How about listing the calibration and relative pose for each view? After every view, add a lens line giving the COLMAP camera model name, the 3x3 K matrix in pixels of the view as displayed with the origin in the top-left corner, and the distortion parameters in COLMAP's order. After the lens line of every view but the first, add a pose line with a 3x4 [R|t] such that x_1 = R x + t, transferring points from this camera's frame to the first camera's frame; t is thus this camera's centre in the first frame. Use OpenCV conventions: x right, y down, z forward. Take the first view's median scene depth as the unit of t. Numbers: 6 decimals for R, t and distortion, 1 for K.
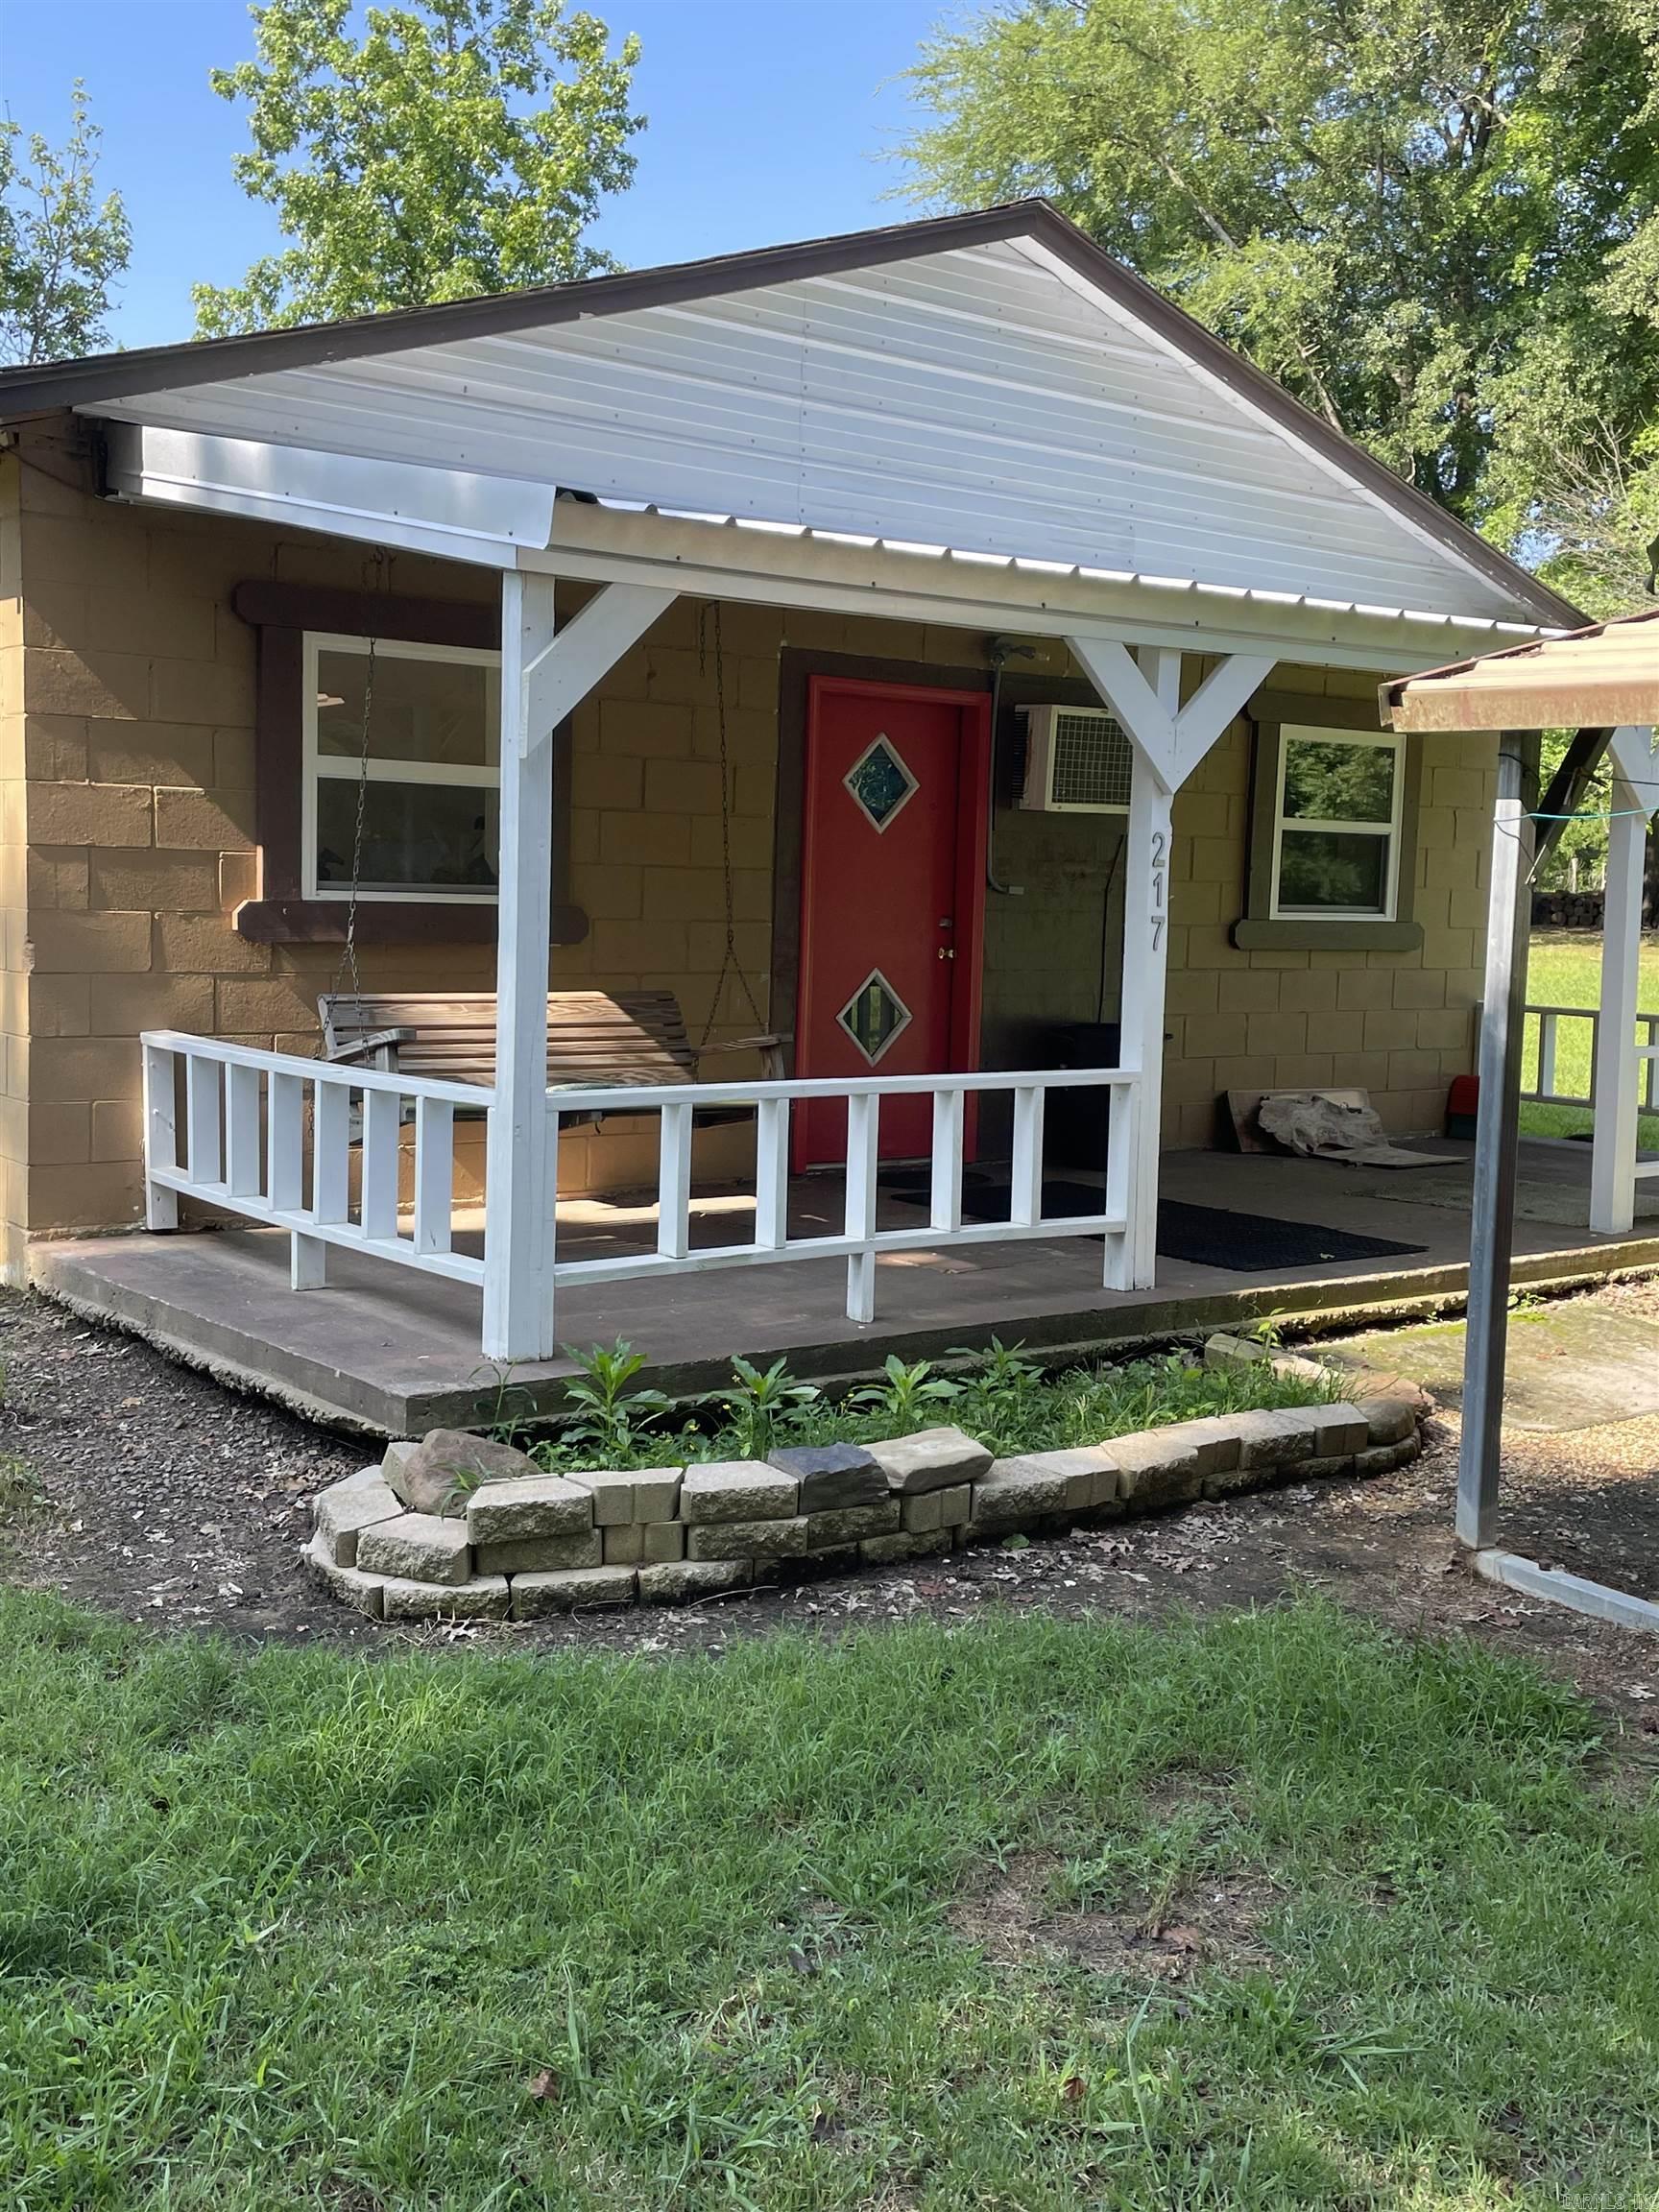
lens RADIAL K [[2233.6, 0, 832.1], [0, 2233.6, 1100.3], [0, 0, 1]] dist [0.087900, -0.110638]
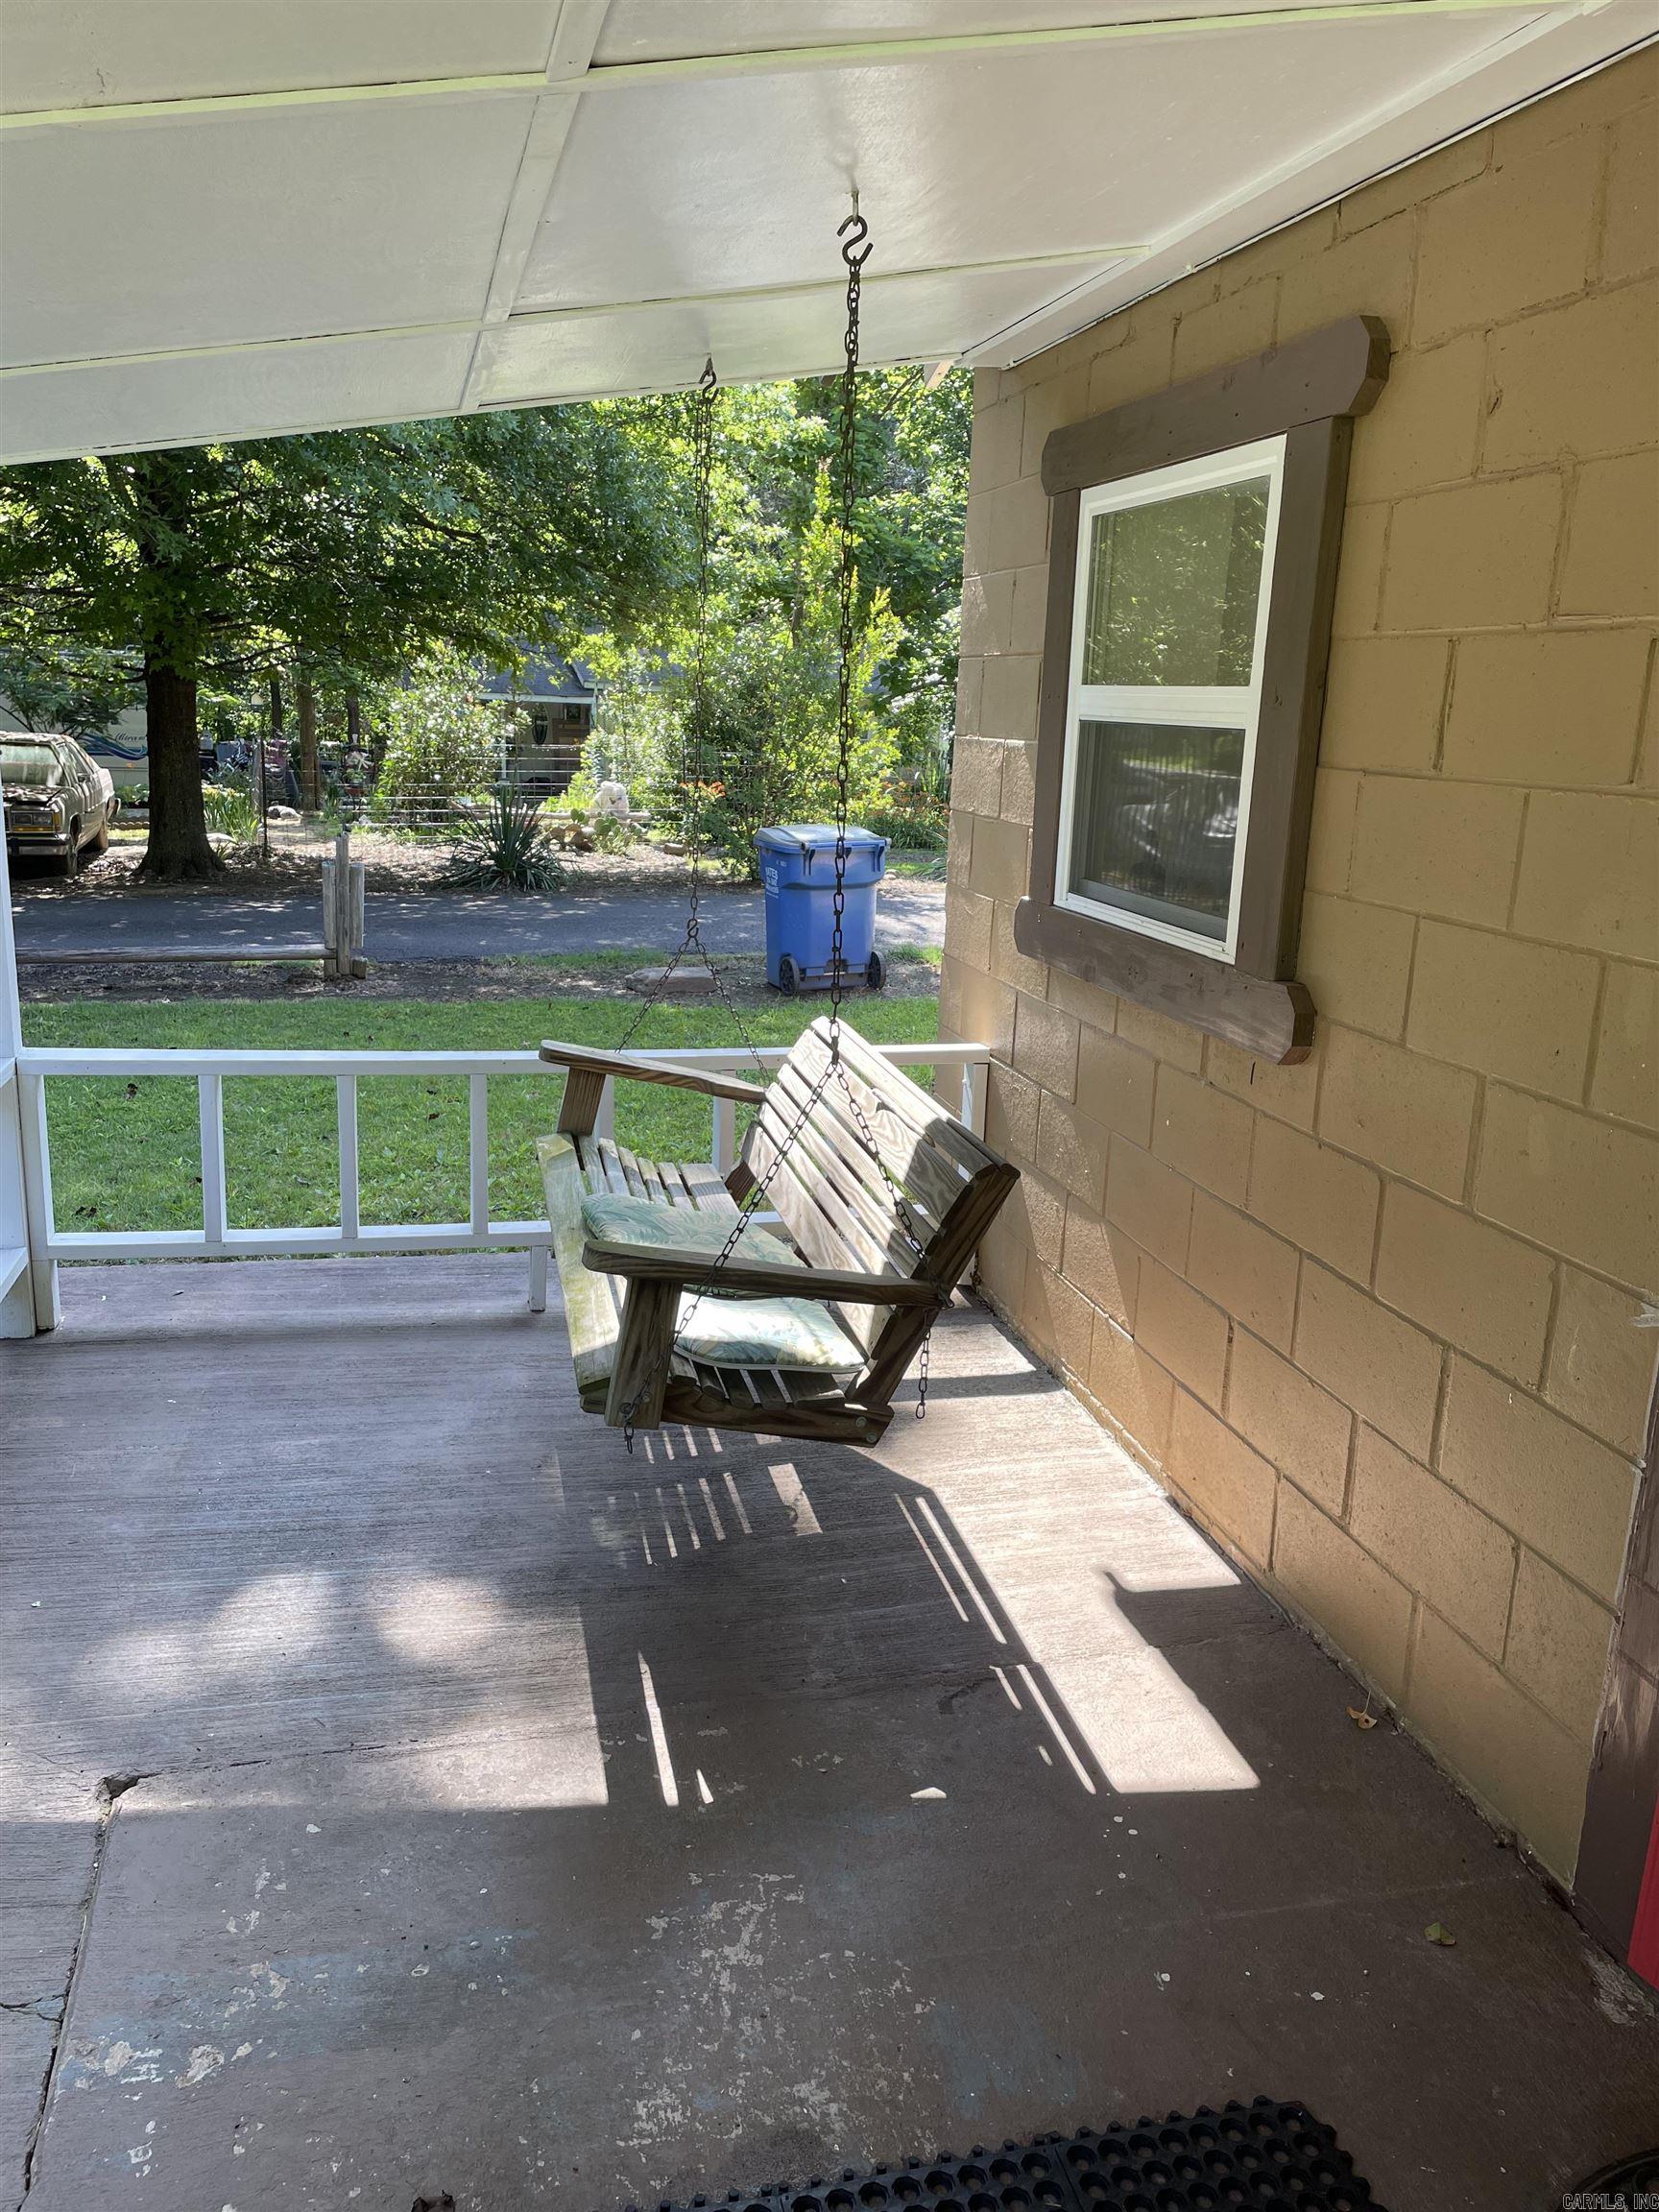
lens RADIAL K [[1656.6, 0, 846.1], [0, 1656.6, 1103.3], [0, 0, 1]] dist [0.067430, -0.090449]
pose [[-0.405352, 0.173232, -0.897597, 0.267390], [-0.139913, 0.958556, 0.248182, -0.155844], [0.903390, 0.226186, -0.364316, 1.204197]]
